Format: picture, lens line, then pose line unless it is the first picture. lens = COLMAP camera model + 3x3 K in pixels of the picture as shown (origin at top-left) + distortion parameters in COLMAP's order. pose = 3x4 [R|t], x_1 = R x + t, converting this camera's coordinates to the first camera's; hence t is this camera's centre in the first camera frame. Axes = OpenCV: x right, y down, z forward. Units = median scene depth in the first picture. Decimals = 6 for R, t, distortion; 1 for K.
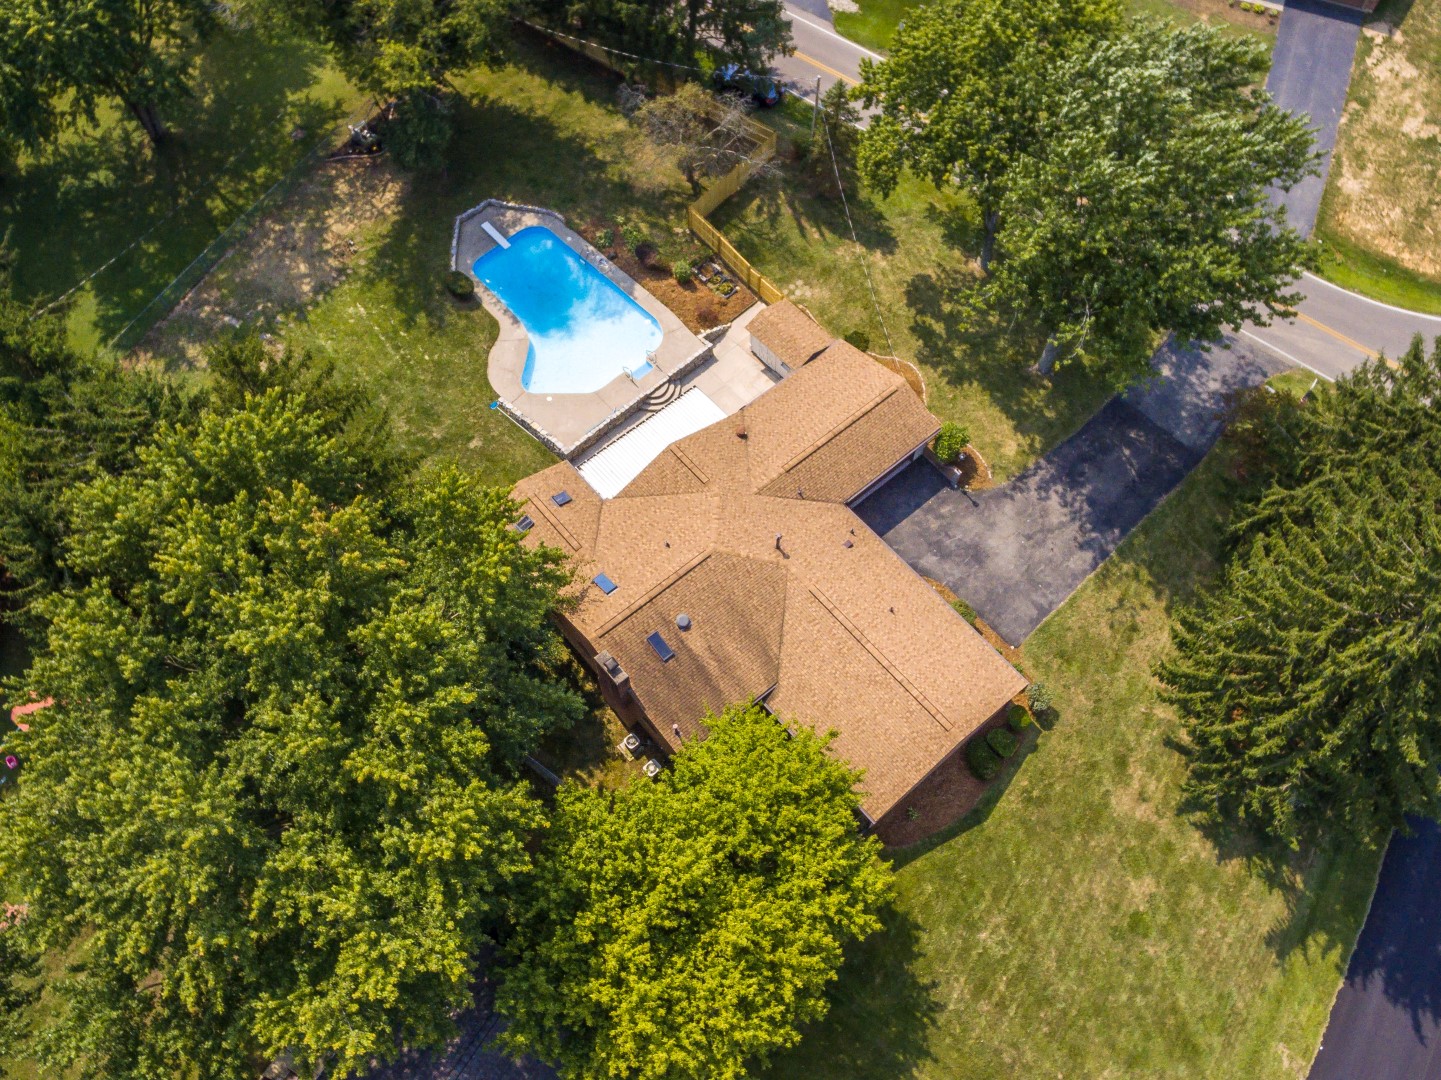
lens RADIAL K [[1146.7, 0, 720.5], [0, 1146.7, 540.0], [0, 0, 1]] dist [-0.074032, 0.005069]
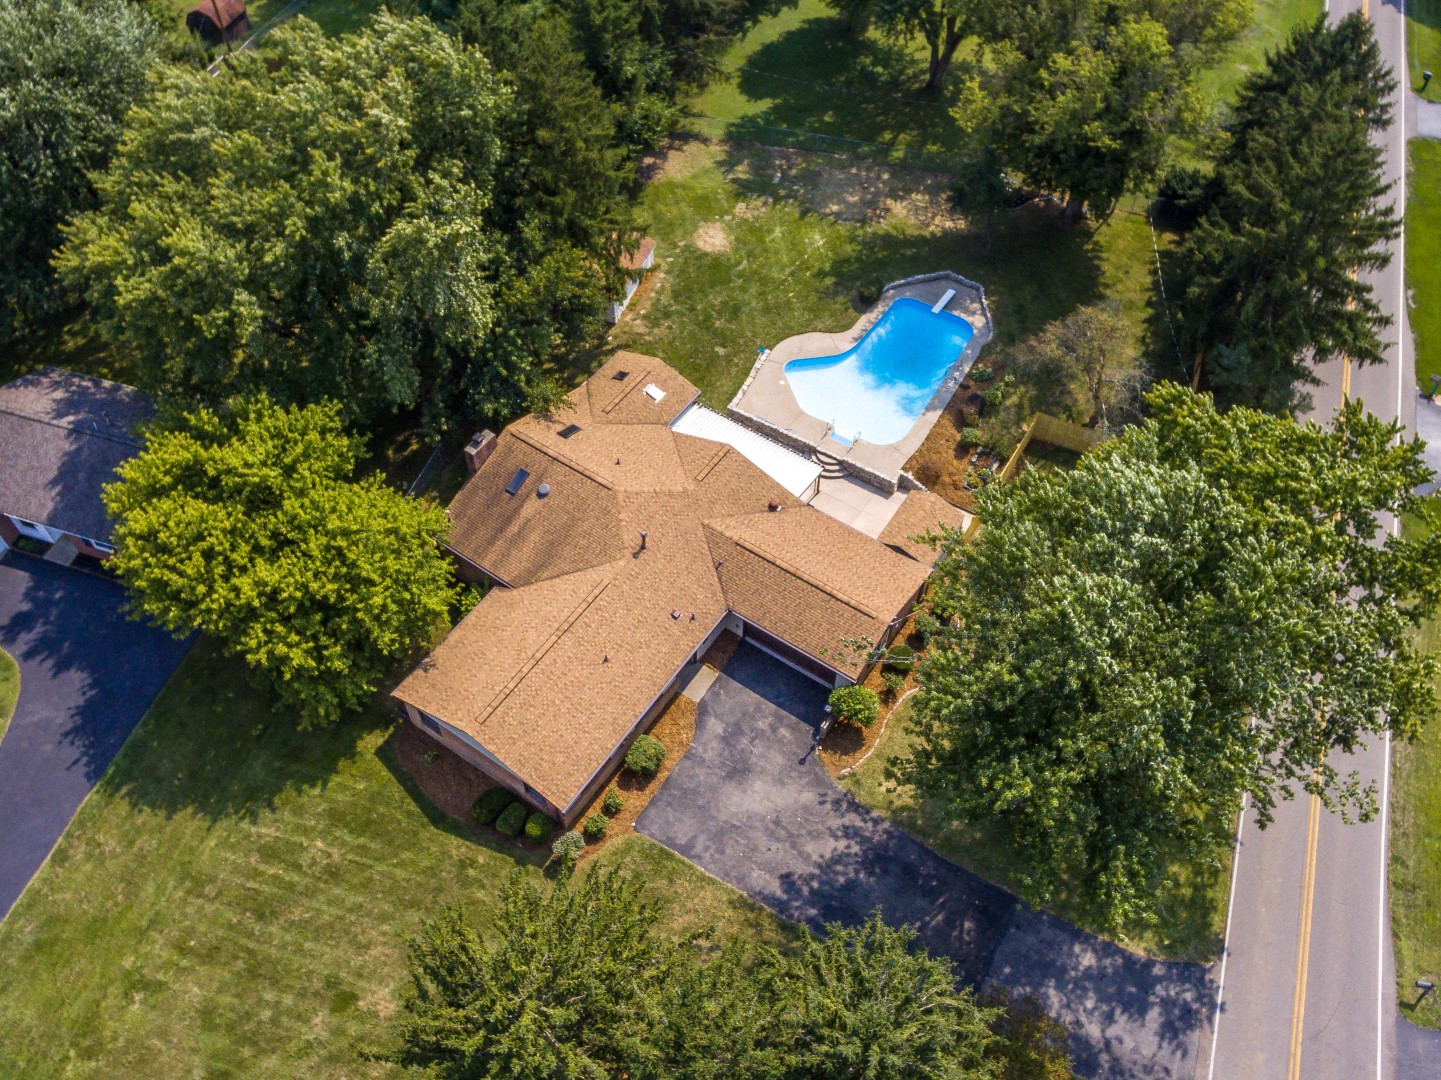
lens RADIAL K [[1146.7, 0, 720.5], [0, 1146.7, 540.0], [0, 0, 1]] dist [-0.074032, 0.005069]
pose [[0.264086, 0.768613, -0.582659, 0.576861], [-0.856568, 0.464583, 0.224619, -0.249393], [0.443339, 0.439769, 0.781060, 0.213080]]
